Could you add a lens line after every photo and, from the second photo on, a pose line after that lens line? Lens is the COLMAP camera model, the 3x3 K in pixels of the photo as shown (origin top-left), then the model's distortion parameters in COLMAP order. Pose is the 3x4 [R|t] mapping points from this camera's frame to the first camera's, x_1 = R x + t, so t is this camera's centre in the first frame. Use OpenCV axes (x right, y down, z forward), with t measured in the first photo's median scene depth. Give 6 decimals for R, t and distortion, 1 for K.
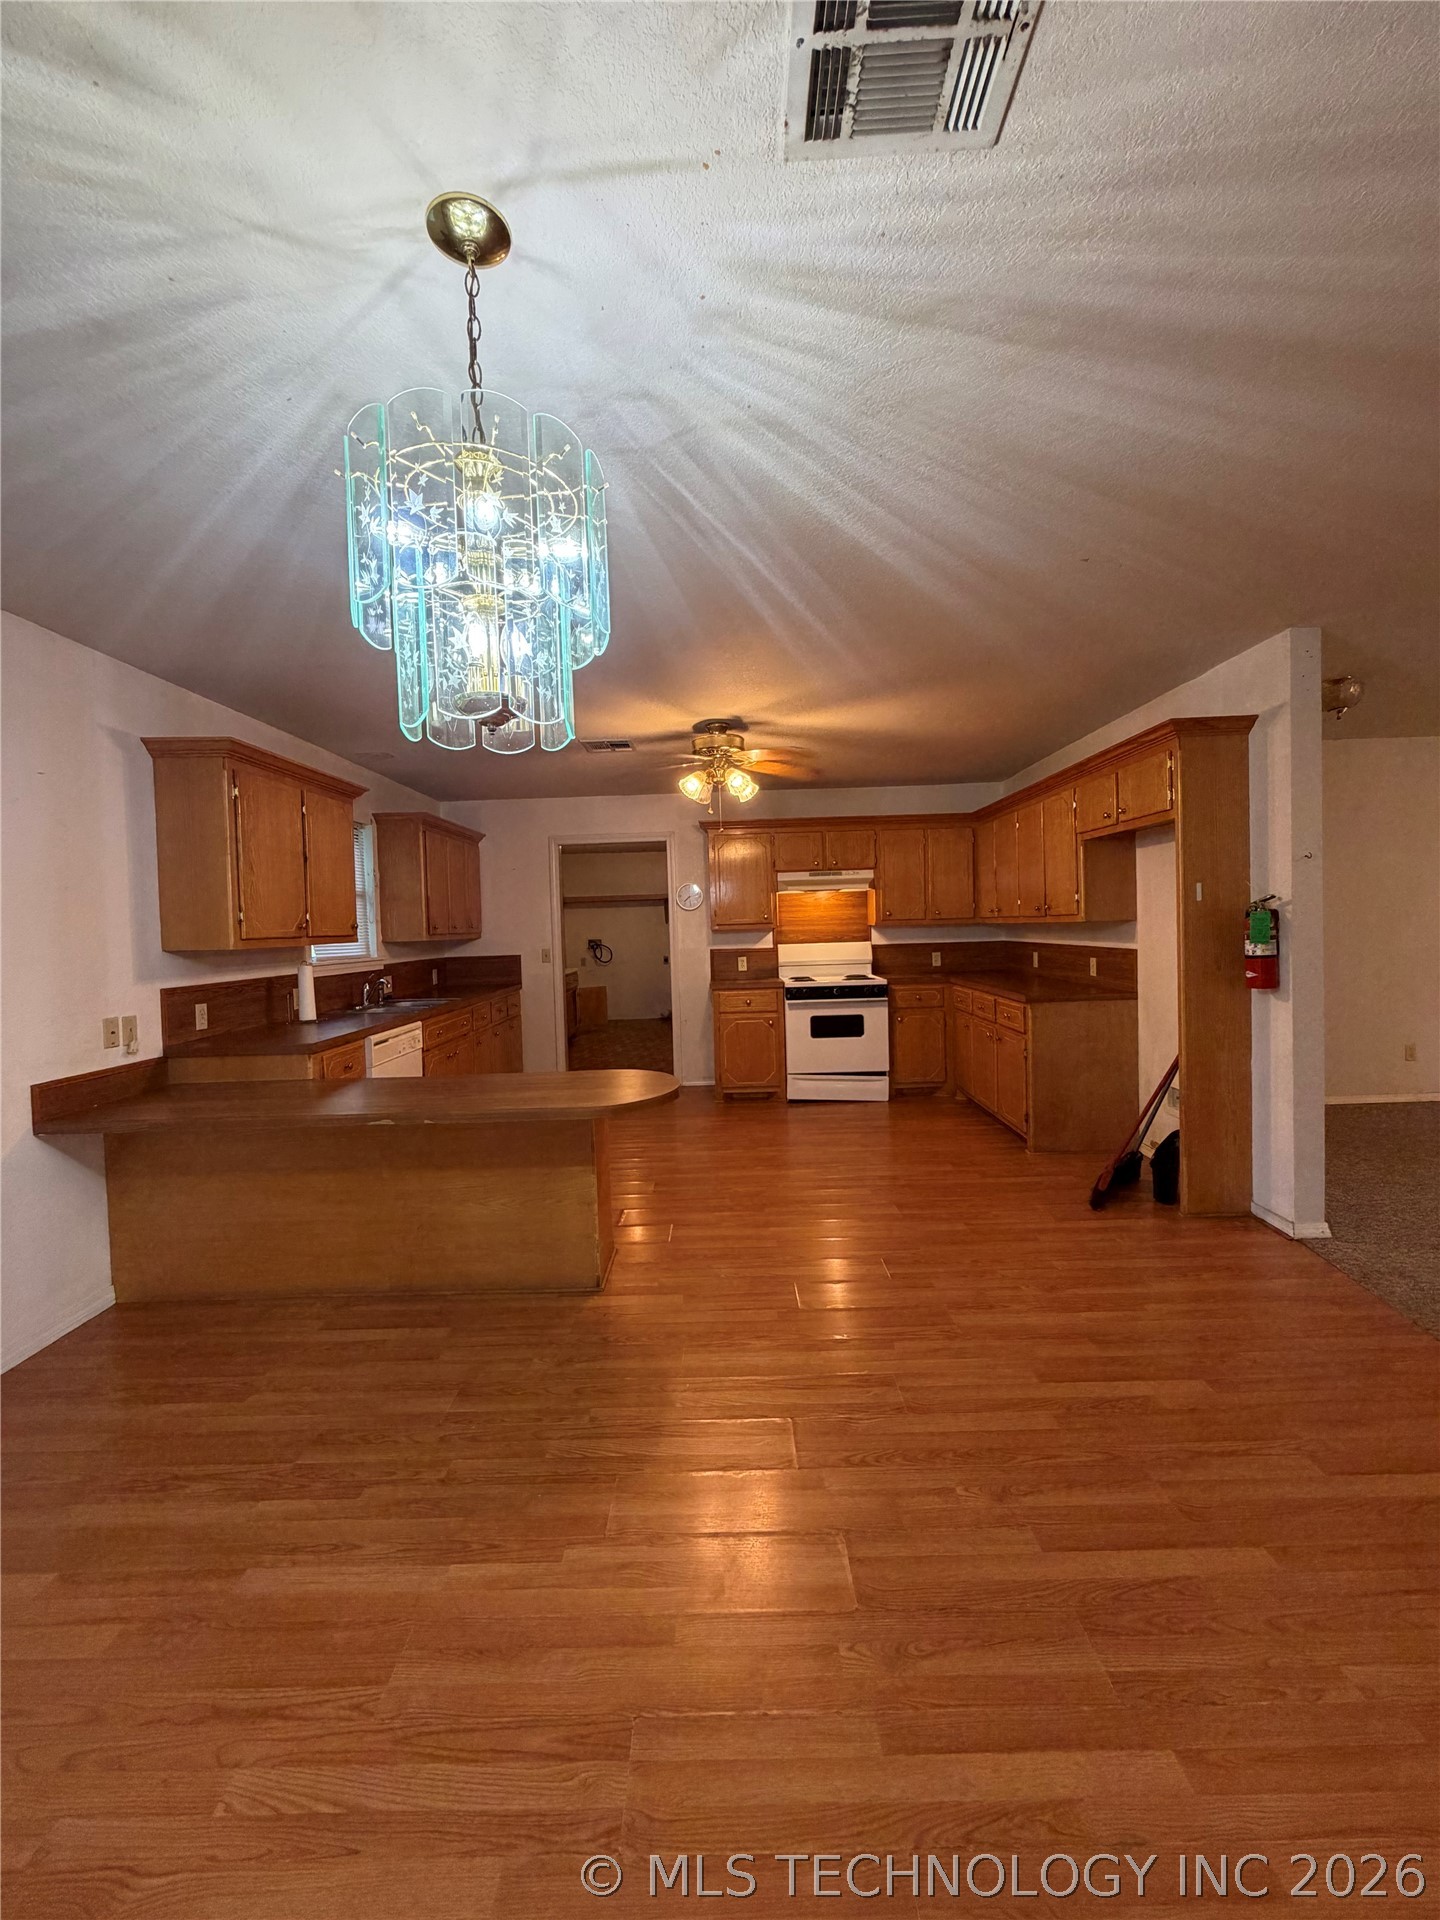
lens RADIAL K [[774.2, 0, 720.0], [0, 774.2, 960.0], [0, 0, 1]] dist [-0.001379, -0.000127]
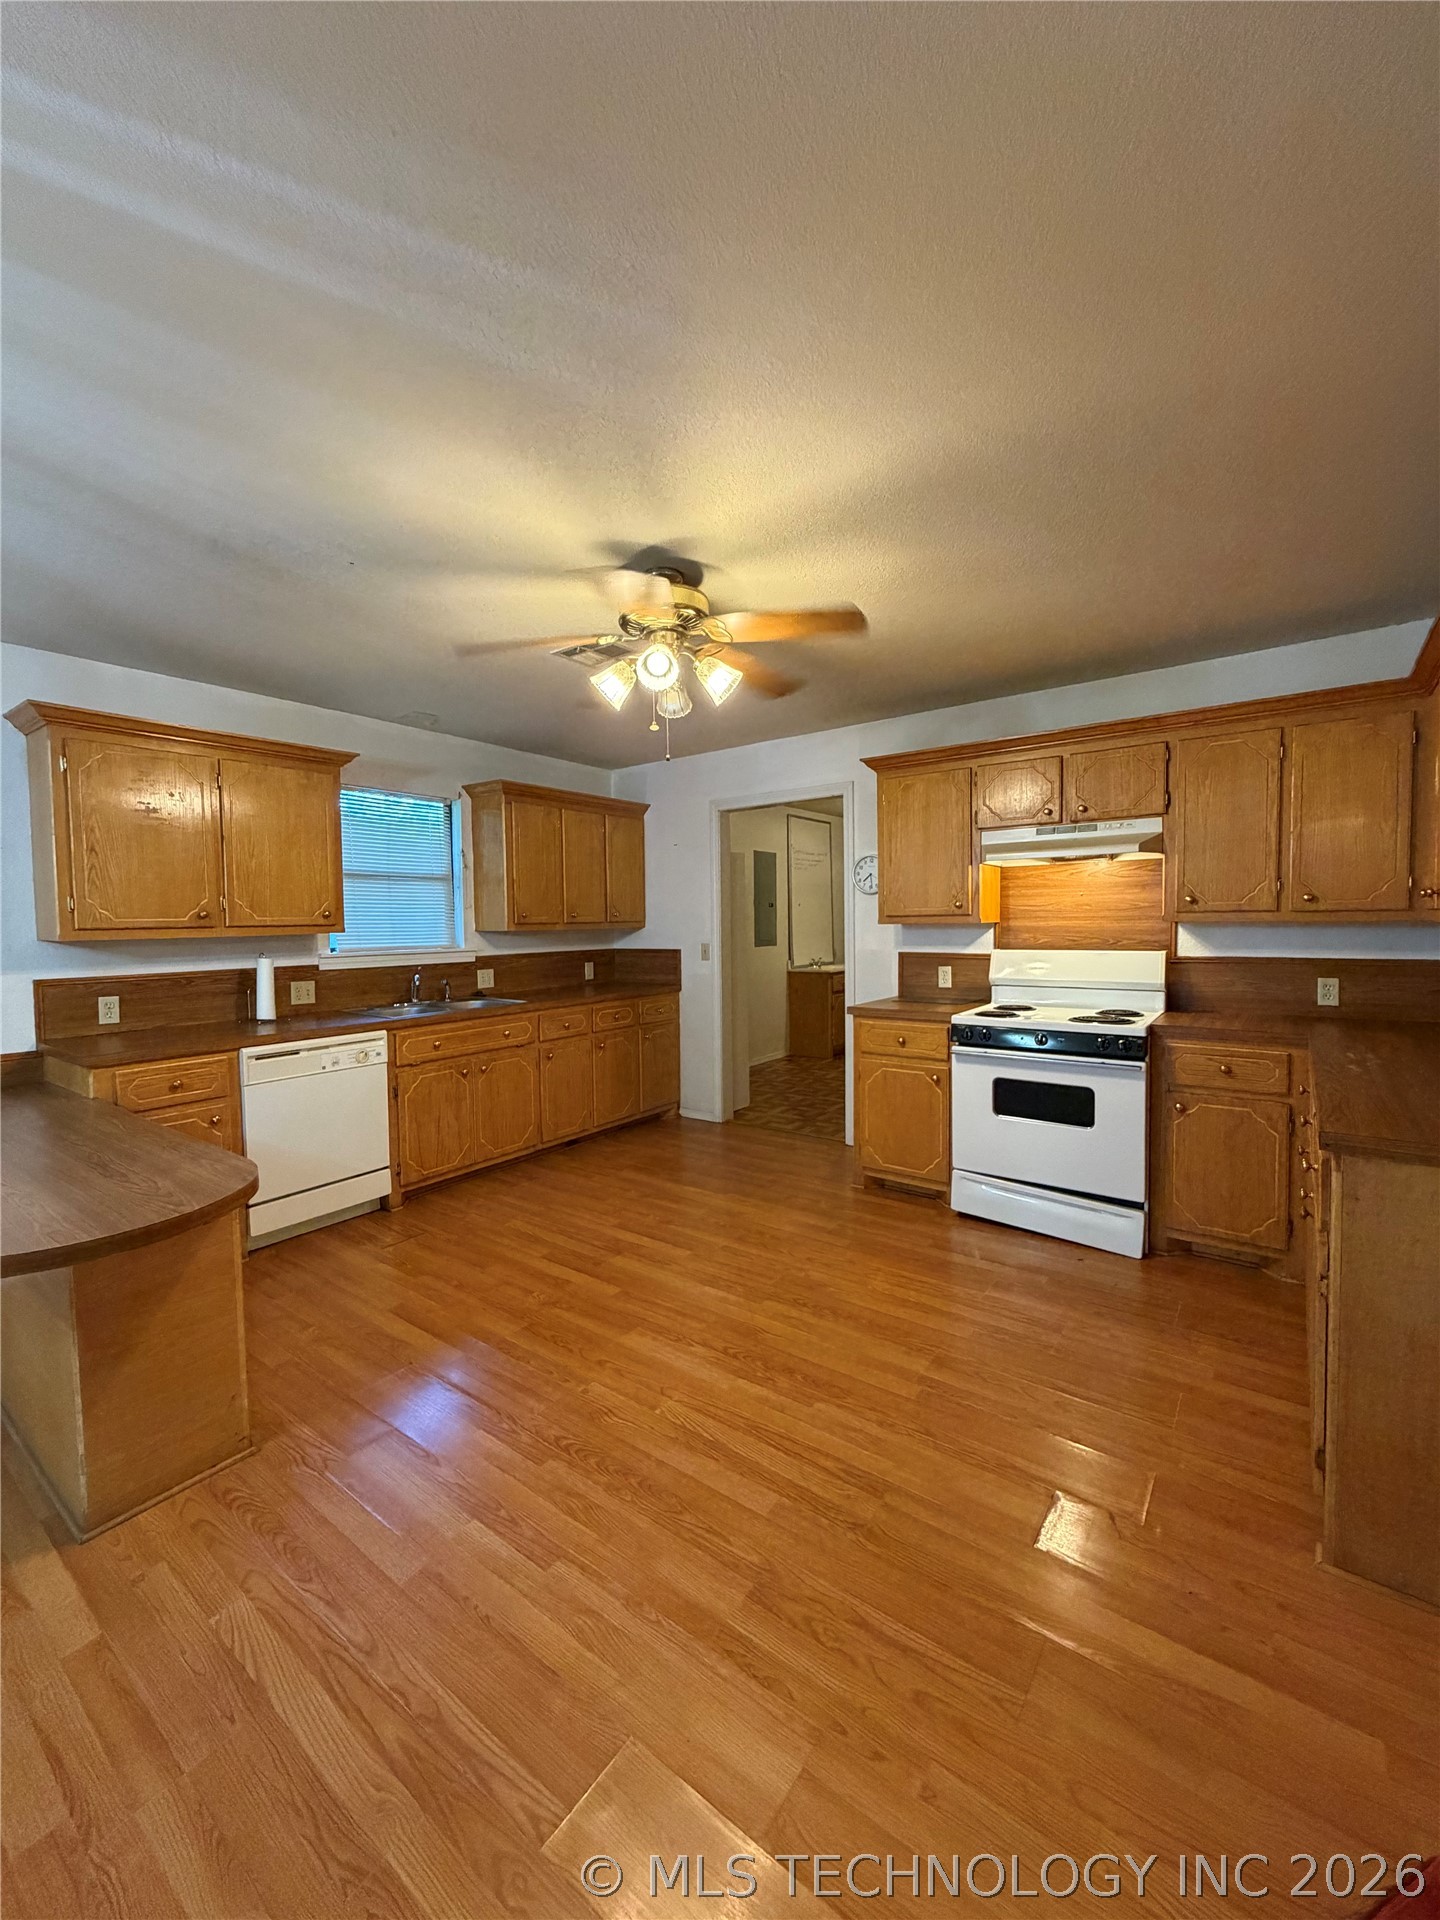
lens RADIAL K [[774.2, 0, 720.0], [0, 774.2, 960.0], [0, 0, 1]] dist [-0.001379, -0.000127]
pose [[0.803630, 0.048555, -0.593145, 0.276552], [-0.034673, 0.998793, 0.034784, -0.026586], [0.594119, -0.007388, 0.804344, 0.394446]]
